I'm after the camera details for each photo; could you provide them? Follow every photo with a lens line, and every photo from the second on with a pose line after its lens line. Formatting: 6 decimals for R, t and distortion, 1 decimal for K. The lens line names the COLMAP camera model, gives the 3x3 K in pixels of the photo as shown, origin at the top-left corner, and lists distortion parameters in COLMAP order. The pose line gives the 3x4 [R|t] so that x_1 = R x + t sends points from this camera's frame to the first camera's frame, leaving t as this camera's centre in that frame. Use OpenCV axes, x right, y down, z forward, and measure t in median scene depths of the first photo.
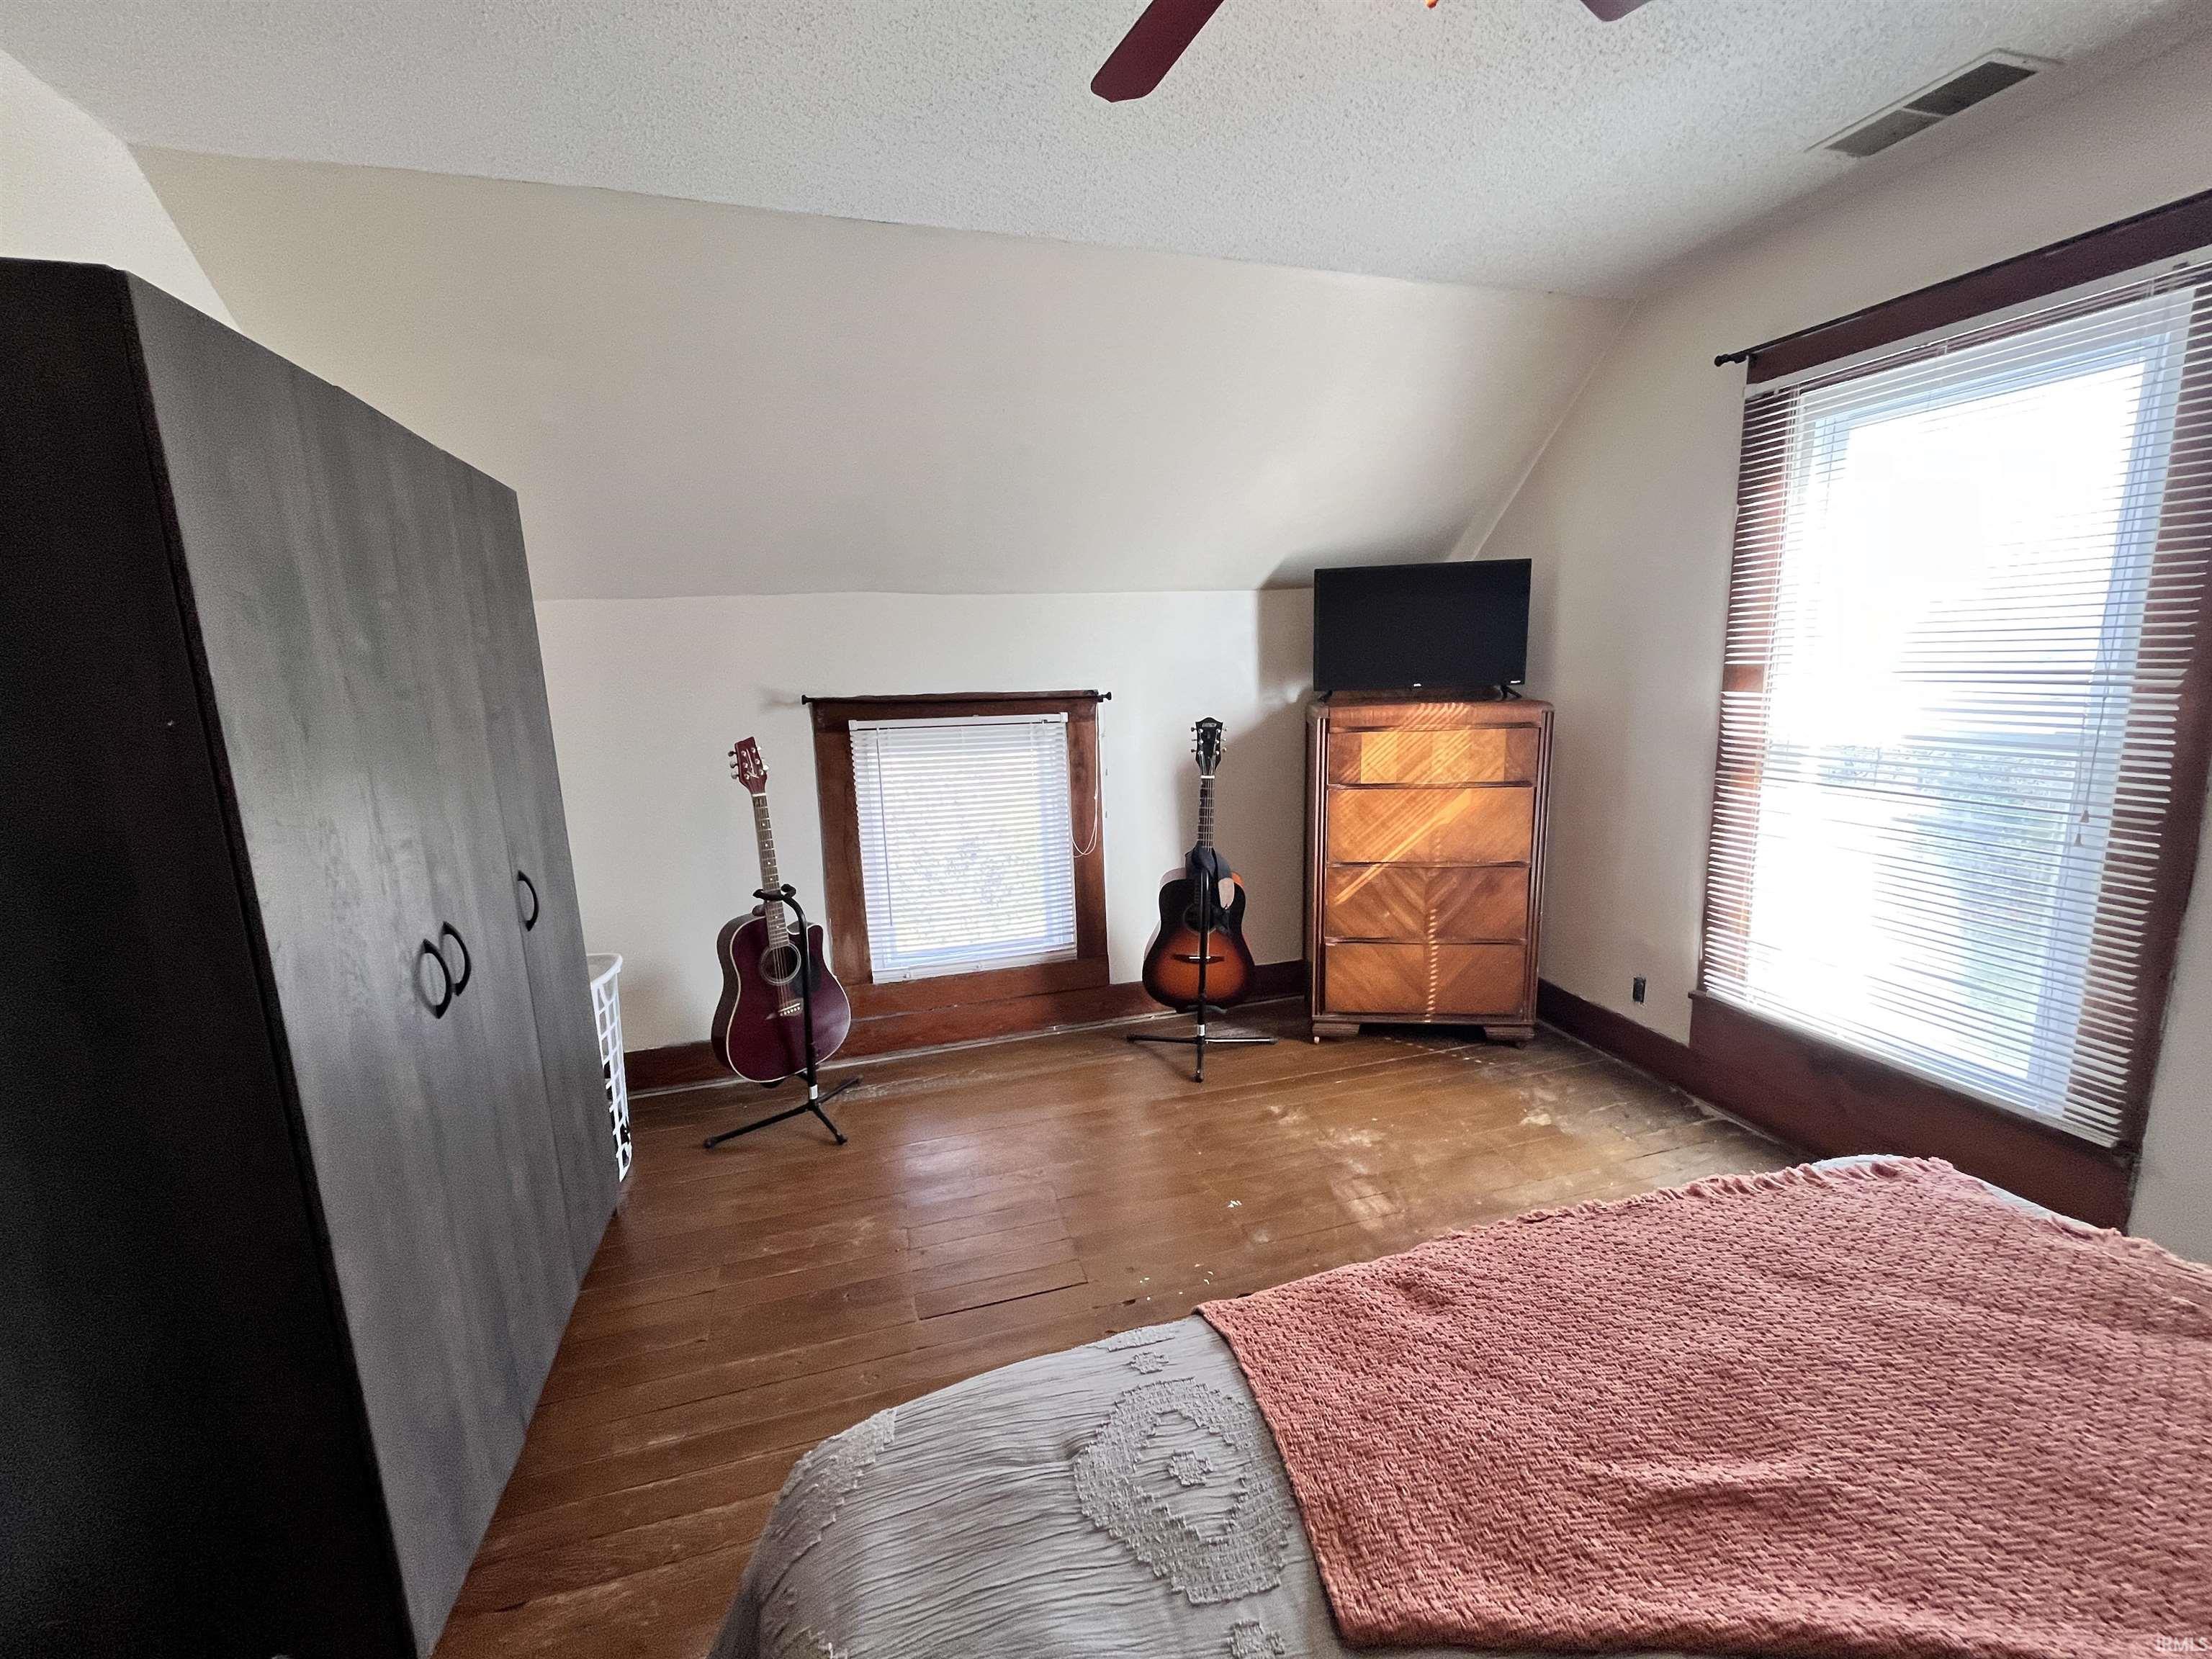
lens RADIAL K [[889.3, 0, 1105.9], [0, 889.3, 831.6], [0, 0, 1]] dist [-0.001768, -0.000660]
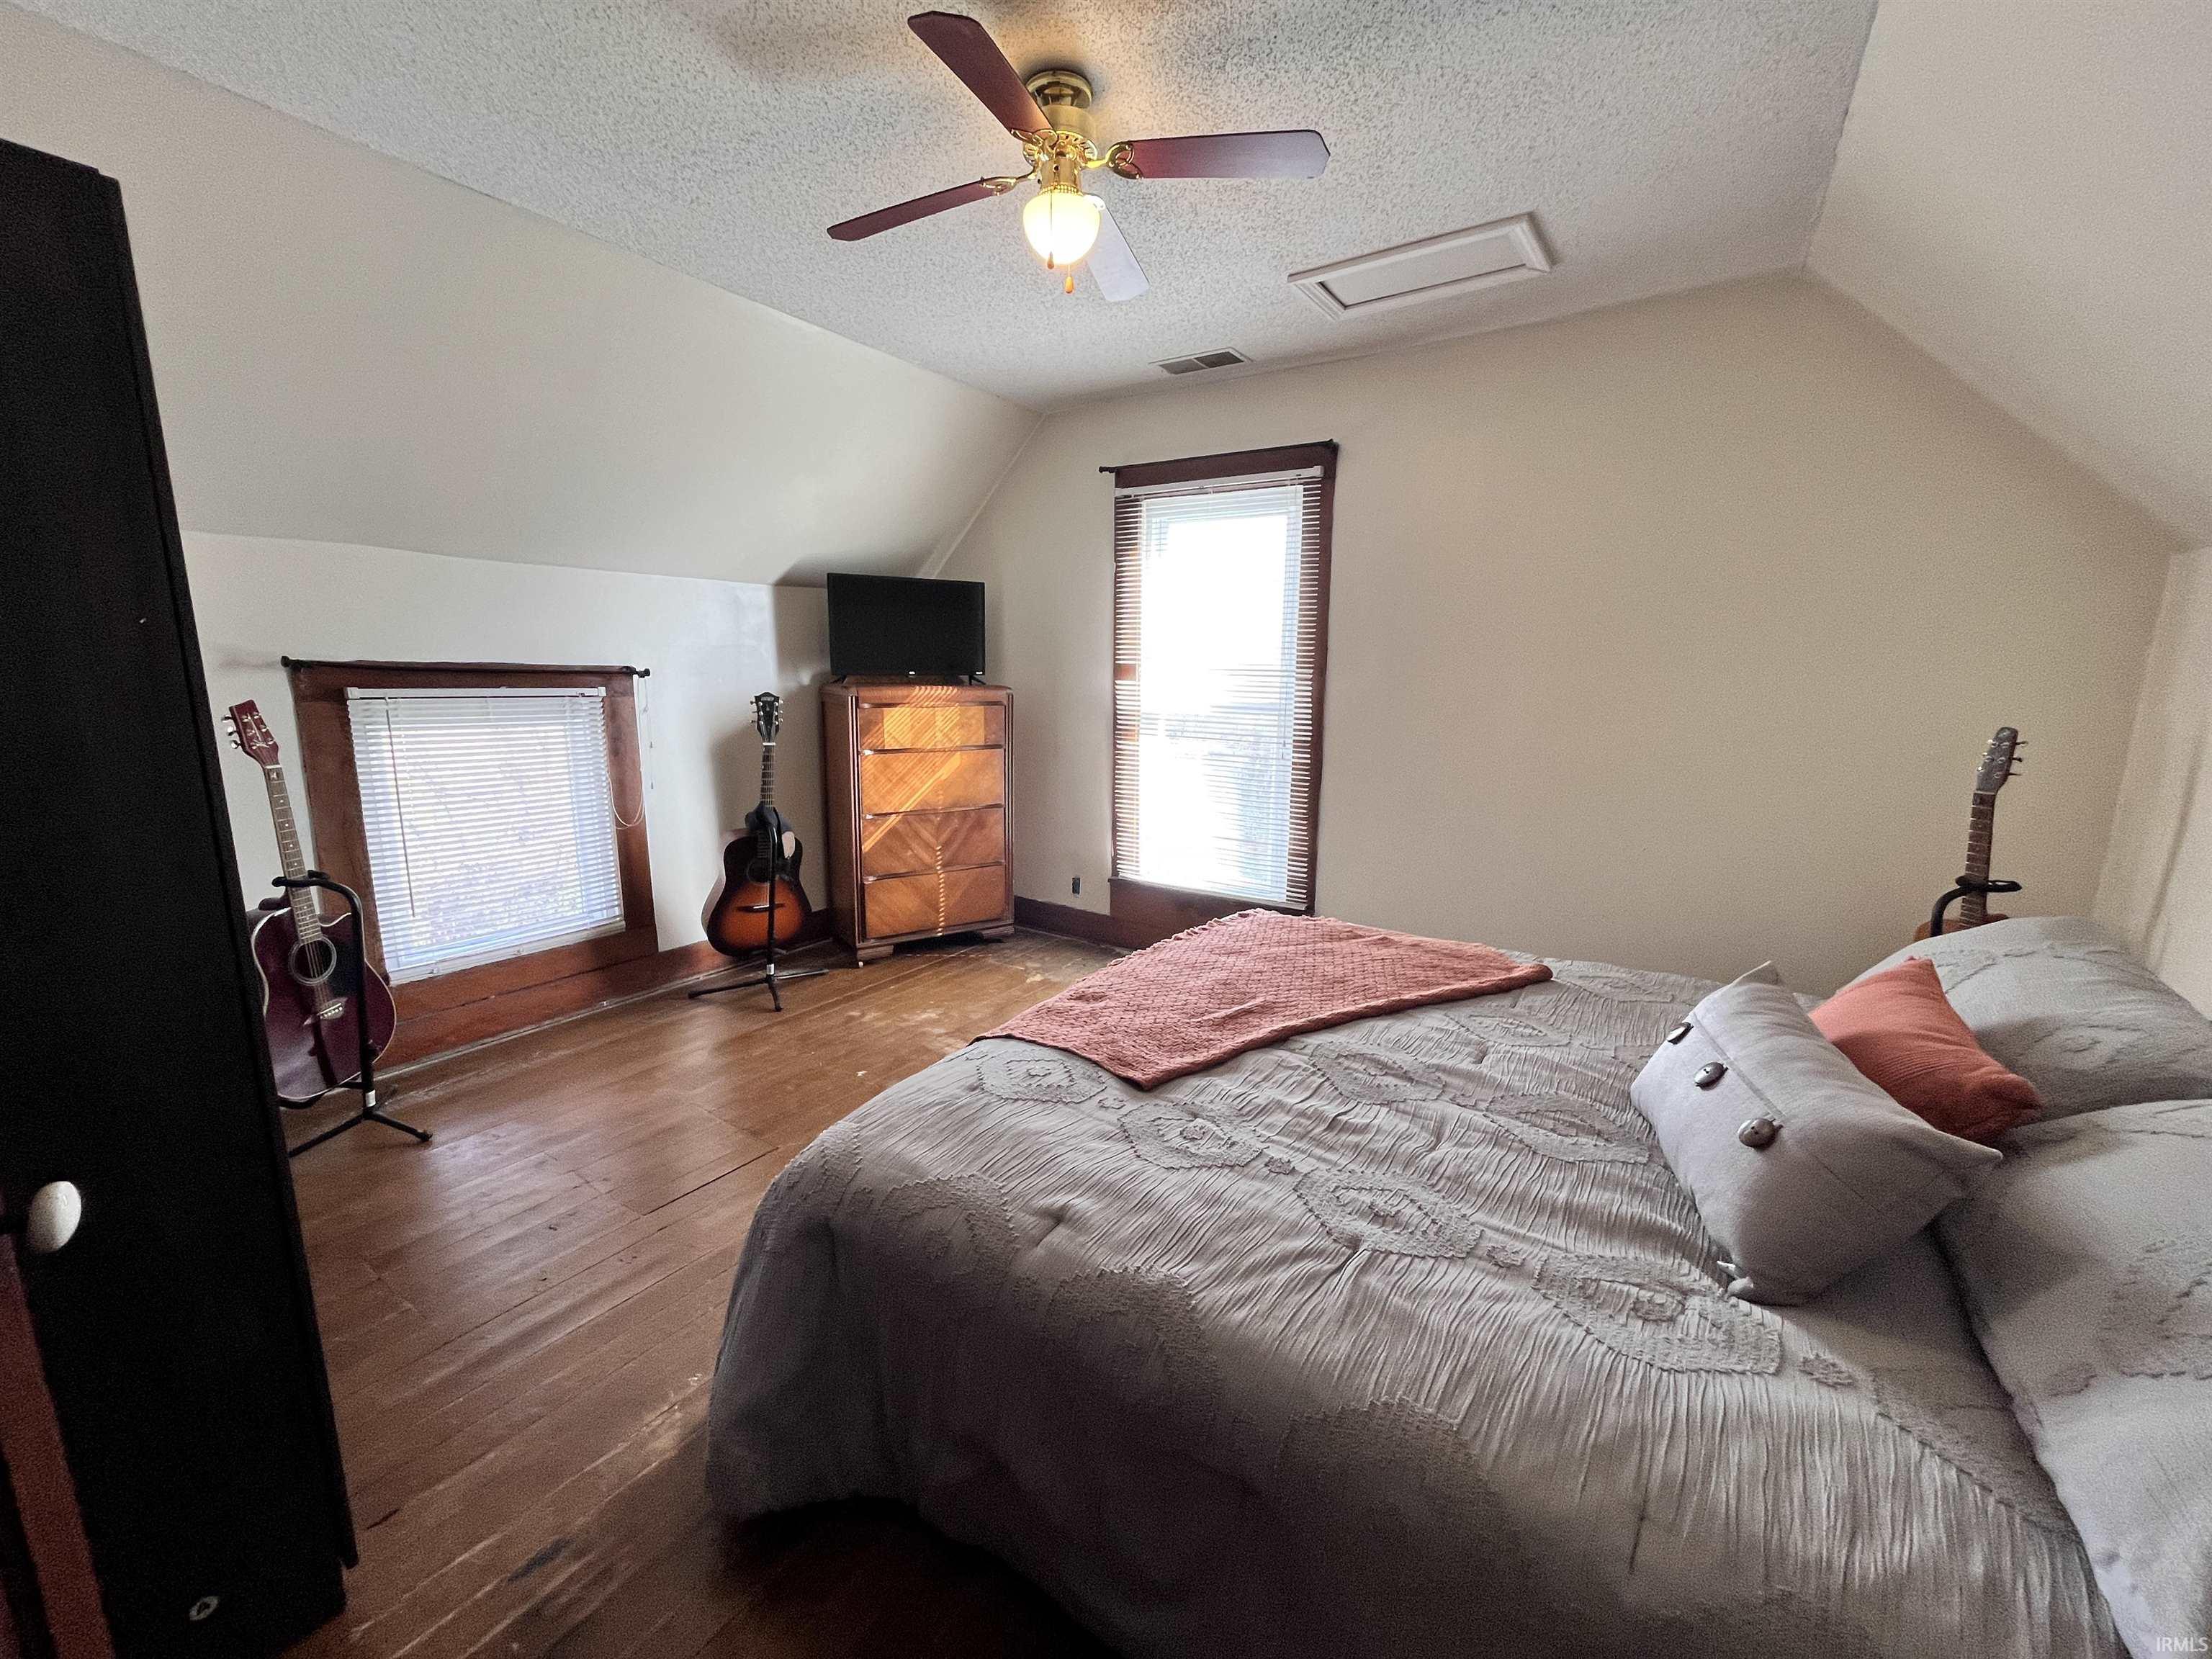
lens RADIAL K [[889.3, 0, 1102.0], [0, 889.3, 833.8], [0, 0, 1]] dist [-0.001768, -0.000660]
pose [[0.767538, -0.078530, 0.636175, -0.290503], [0.082899, 0.996293, 0.022968, 0.062925], [-0.635621, 0.035109, 0.771203, -0.157755]]
